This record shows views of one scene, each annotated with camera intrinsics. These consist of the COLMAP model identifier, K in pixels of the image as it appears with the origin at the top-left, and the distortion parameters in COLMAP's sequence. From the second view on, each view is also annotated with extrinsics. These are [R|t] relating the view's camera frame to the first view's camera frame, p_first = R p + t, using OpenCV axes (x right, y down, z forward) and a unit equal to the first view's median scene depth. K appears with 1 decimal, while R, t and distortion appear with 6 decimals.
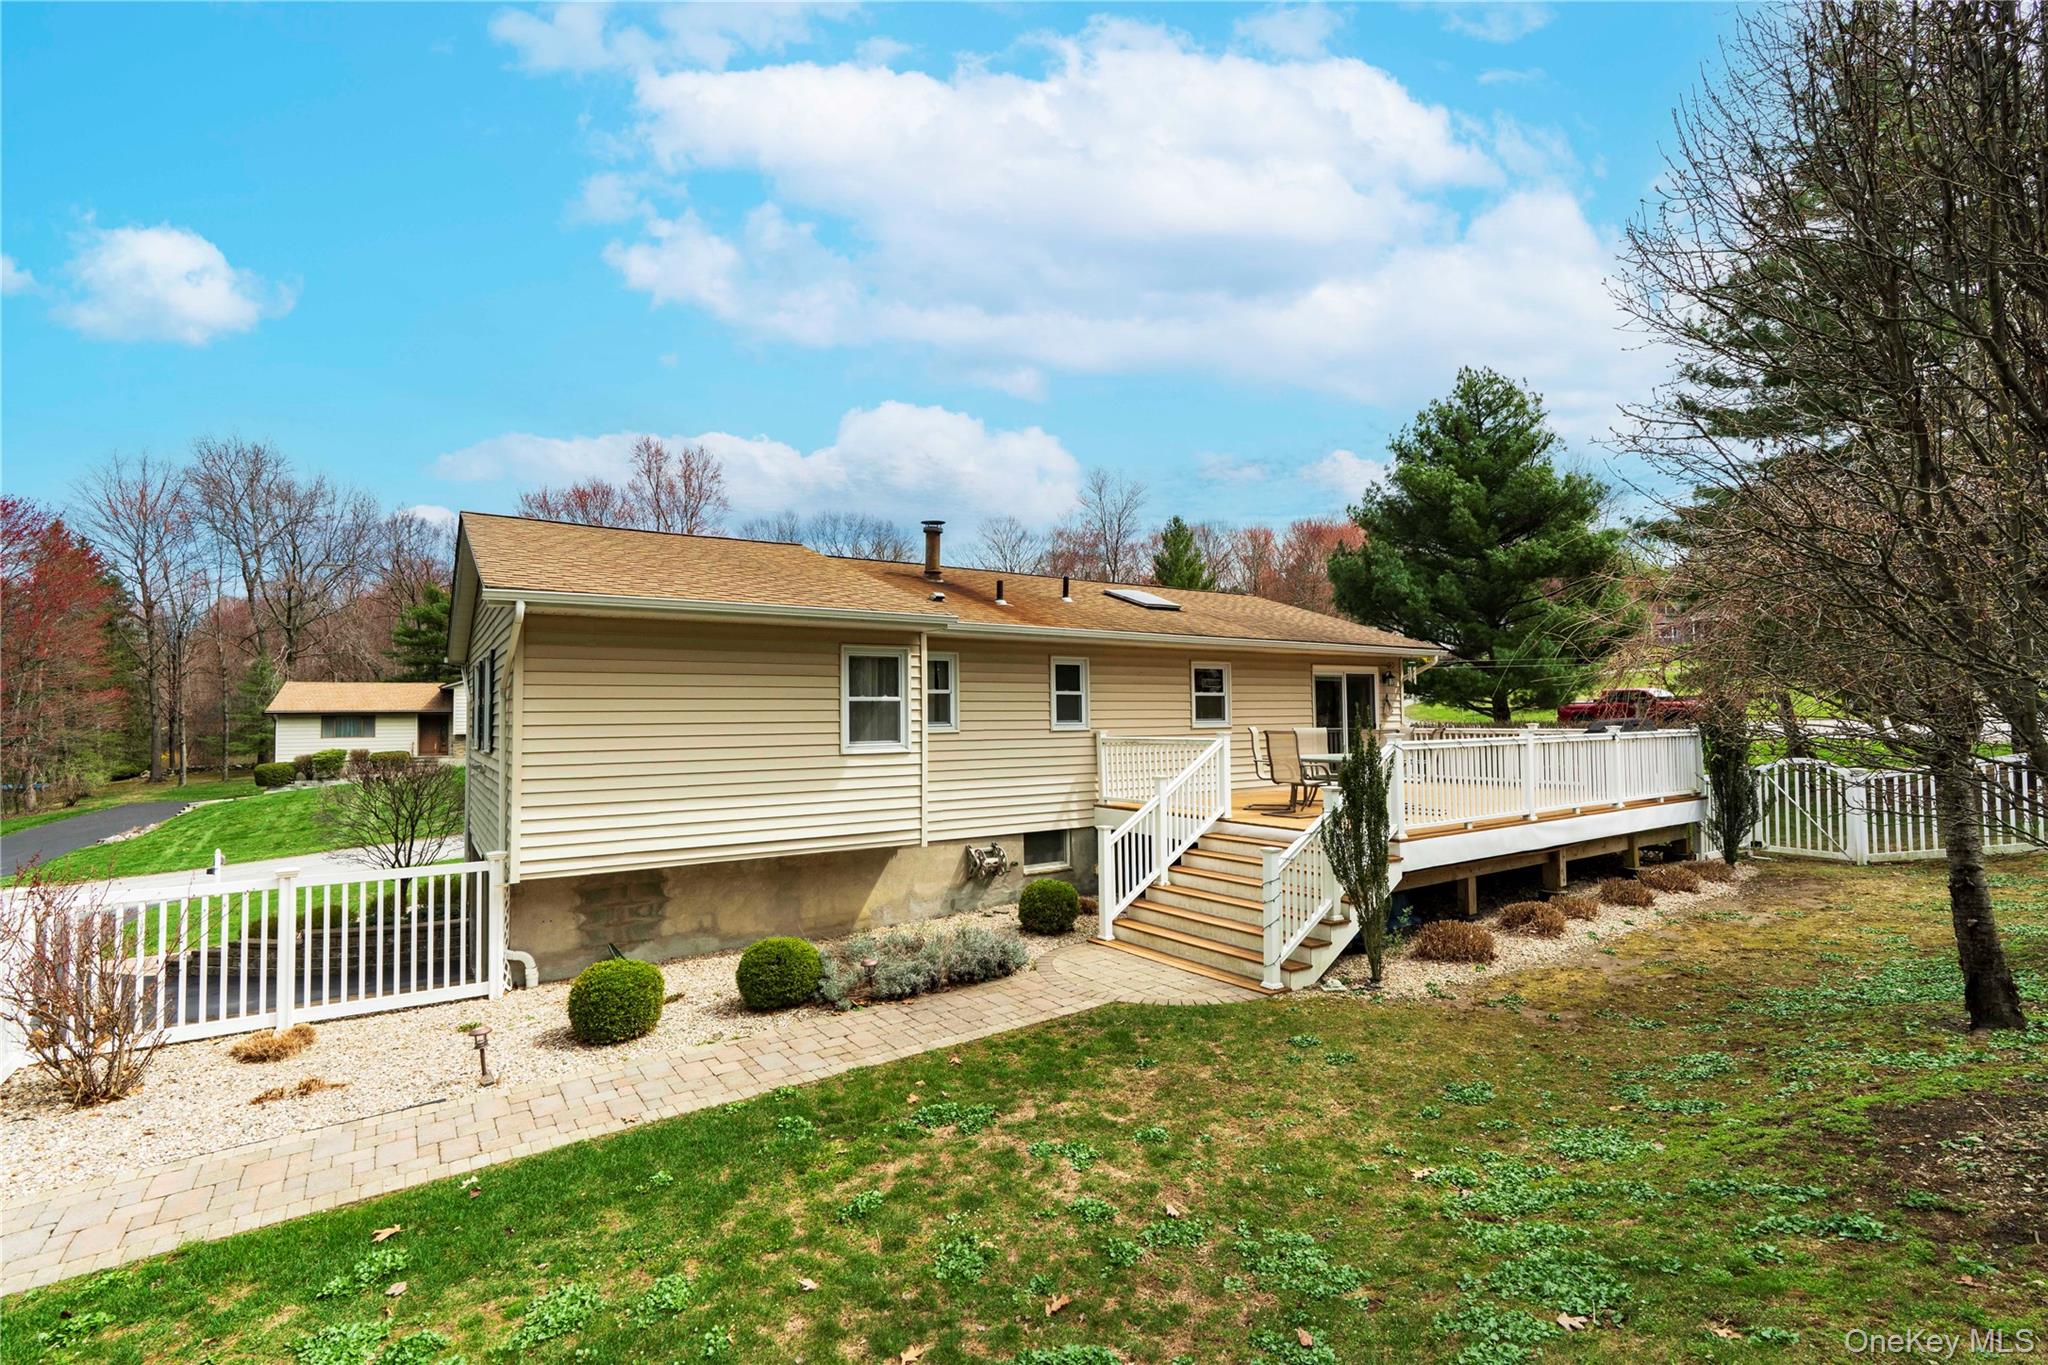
lens RADIAL K [[937.4, 0, 1030.1], [0, 937.4, 688.0], [0, 0, 1]] dist [0.004041, 0.000393]
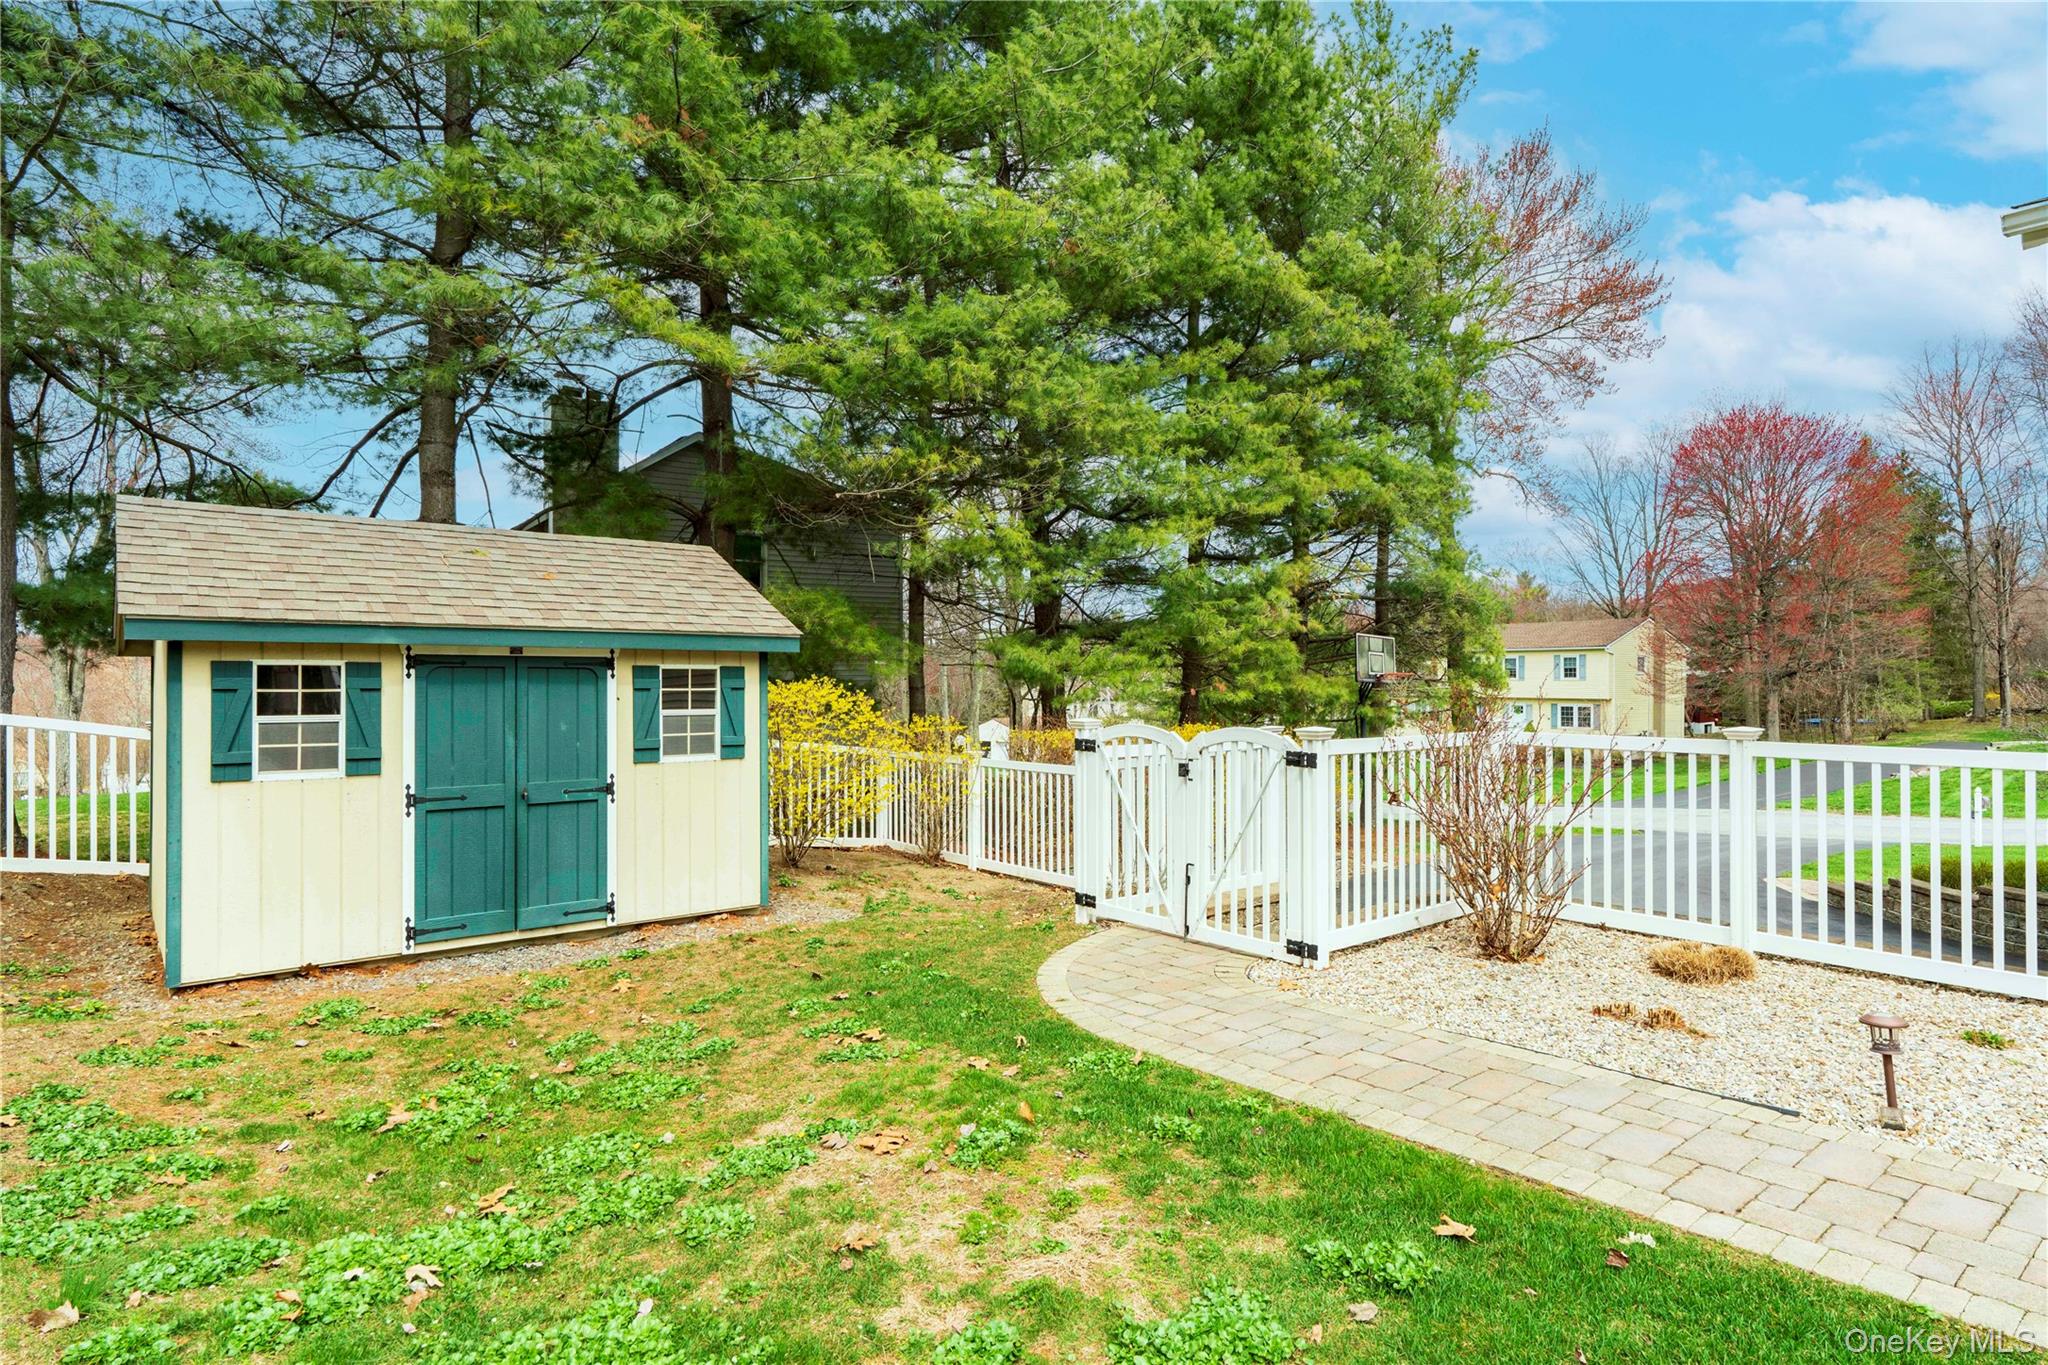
lens RADIAL K [[1107.8, 0, 1033.0], [0, 1107.8, 683.1], [0, 0, 1]] dist [-0.002421, -0.000305]
pose [[0.084309, 0.013954, -0.996342, -0.011992], [0.033628, 0.999293, 0.016841, 0.155791], [0.995872, -0.034924, 0.083780, 0.499725]]
